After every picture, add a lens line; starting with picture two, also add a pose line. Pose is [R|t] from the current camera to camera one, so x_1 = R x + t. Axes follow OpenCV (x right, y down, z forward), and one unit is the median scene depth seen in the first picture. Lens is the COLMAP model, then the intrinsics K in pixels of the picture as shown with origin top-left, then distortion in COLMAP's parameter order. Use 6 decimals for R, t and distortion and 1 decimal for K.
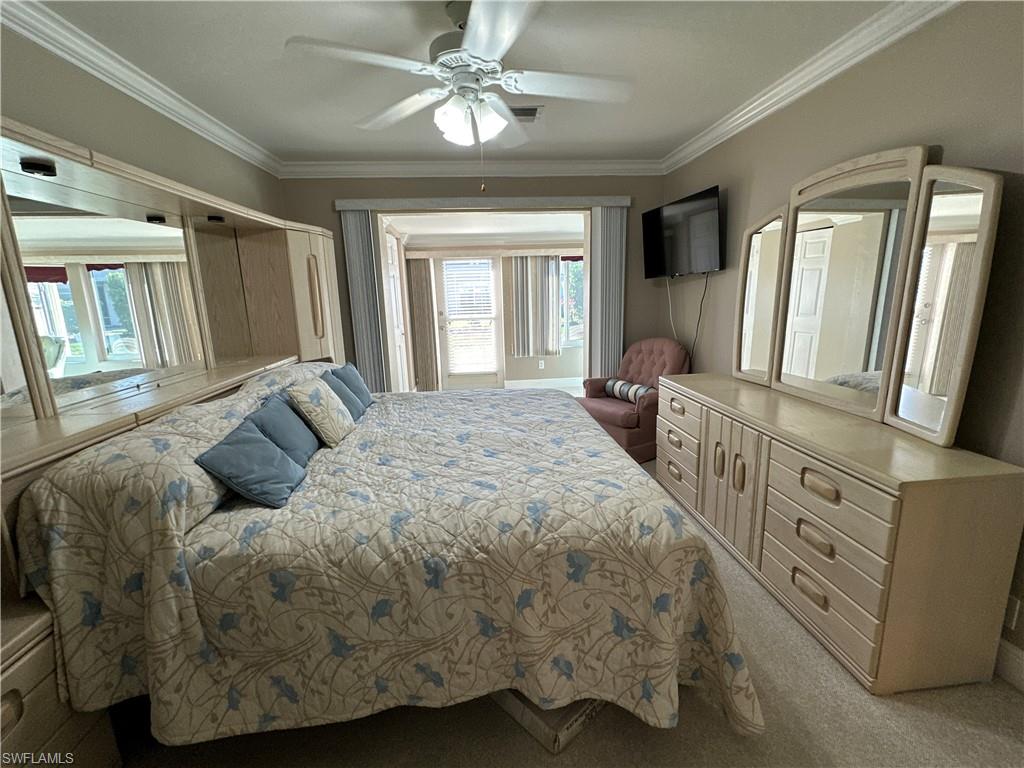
lens RADIAL K [[450.5, 0, 512.0], [0, 450.5, 384.0], [0, 0, 1]] dist [-0.001996, 0.001082]
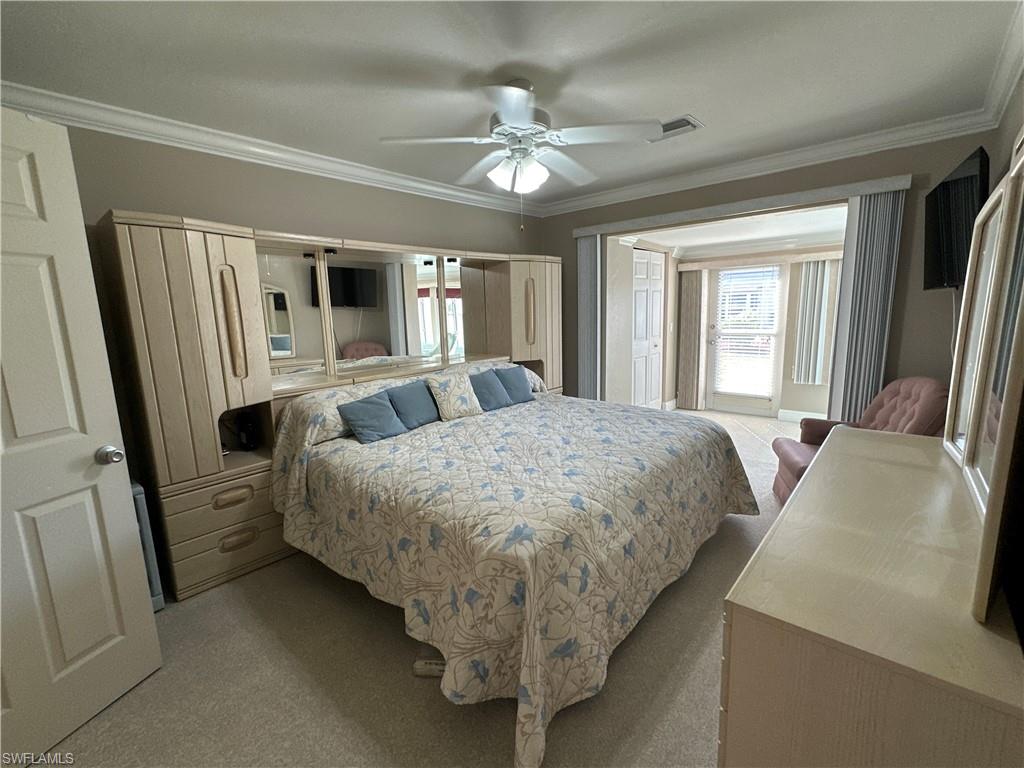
lens RADIAL K [[450.5, 0, 512.0], [0, 450.5, 384.0], [0, 0, 1]] dist [-0.001996, 0.001082]
pose [[0.685266, 0.129305, -0.716722, 0.767031], [-0.138989, 0.989244, 0.045582, -0.072203], [0.714907, 0.068381, 0.695867, 0.166237]]
